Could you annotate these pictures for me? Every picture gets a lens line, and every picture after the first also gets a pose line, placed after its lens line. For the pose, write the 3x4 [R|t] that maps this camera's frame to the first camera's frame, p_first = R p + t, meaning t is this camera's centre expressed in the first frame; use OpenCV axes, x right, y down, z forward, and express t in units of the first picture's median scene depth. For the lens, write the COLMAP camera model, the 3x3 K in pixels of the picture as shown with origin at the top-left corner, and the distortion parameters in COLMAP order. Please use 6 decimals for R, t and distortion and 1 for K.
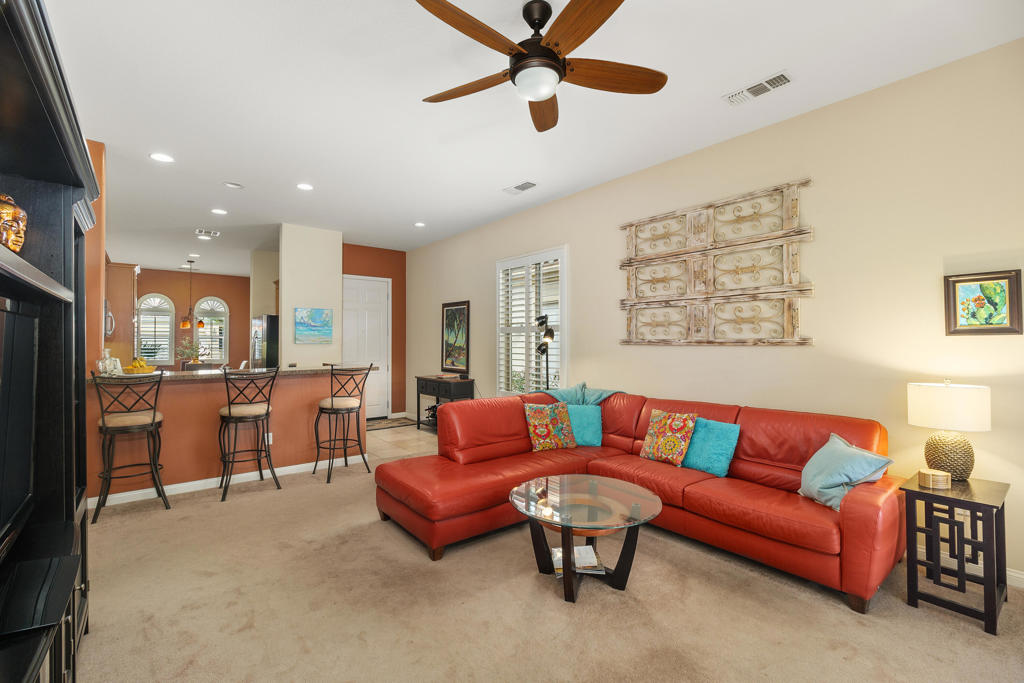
lens RADIAL K [[452.2, 0, 516.7], [0, 452.2, 339.3], [0, 0, 1]] dist [-0.004401, 0.000647]
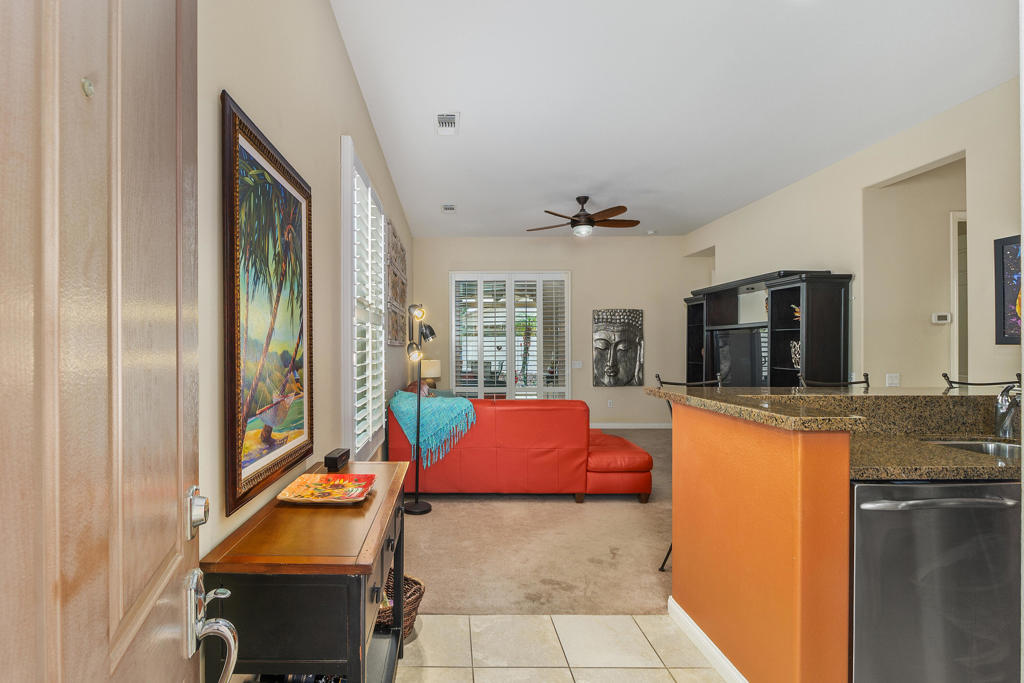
lens RADIAL K [[500.5, 0, 502.3], [0, 500.5, 343.6], [0, 0, 1]] dist [0.002123, -0.002391]
pose [[-0.821197, 0.007667, 0.570593, -0.570008], [0.003027, 0.999954, -0.009081, 0.019995], [-0.570636, -0.005730, -0.821183, 1.789996]]
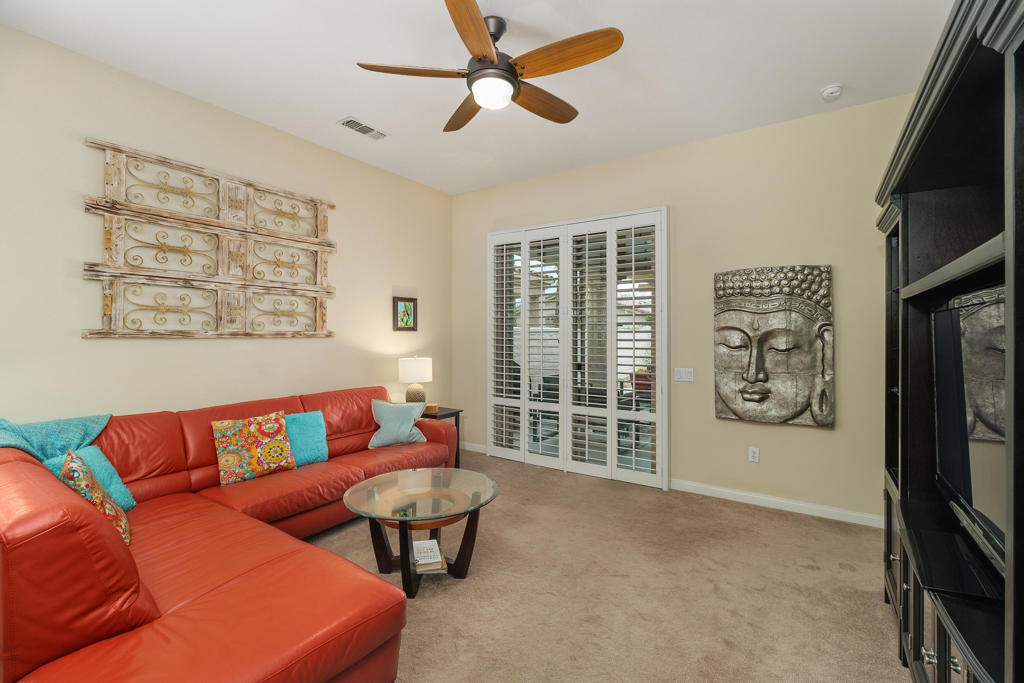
lens RADIAL K [[452.2, 0, 515.8], [0, 452.2, 332.6], [0, 0, 1]] dist [-0.004401, 0.000647]
pose [[-0.294051, 0.007153, 0.955763, -0.510997], [-0.005679, 0.999941, -0.009231, 0.006818], [-0.955773, -0.008142, -0.293993, 0.646446]]
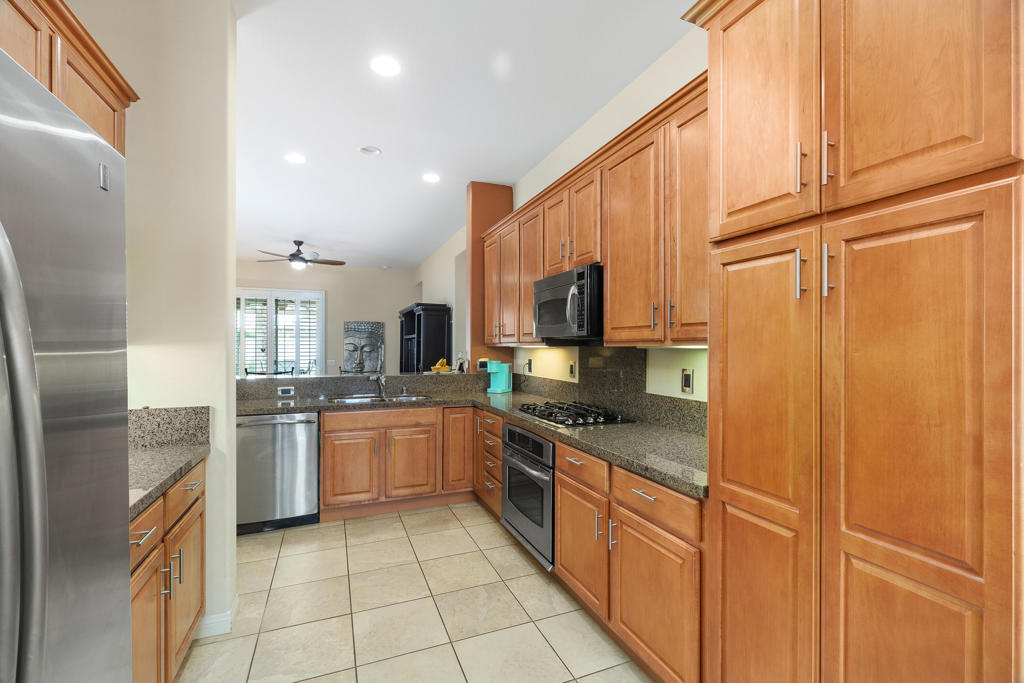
lens RADIAL K [[452.2, 0, 514.6], [0, 452.2, 342.8], [0, 0, 1]] dist [-0.004401, 0.000647]
pose [[-0.952842, 0.002459, 0.303458, -1.274463], [-0.001747, 0.999906, -0.013588, 0.012863], [-0.303463, -0.013477, -0.952748, 1.912501]]
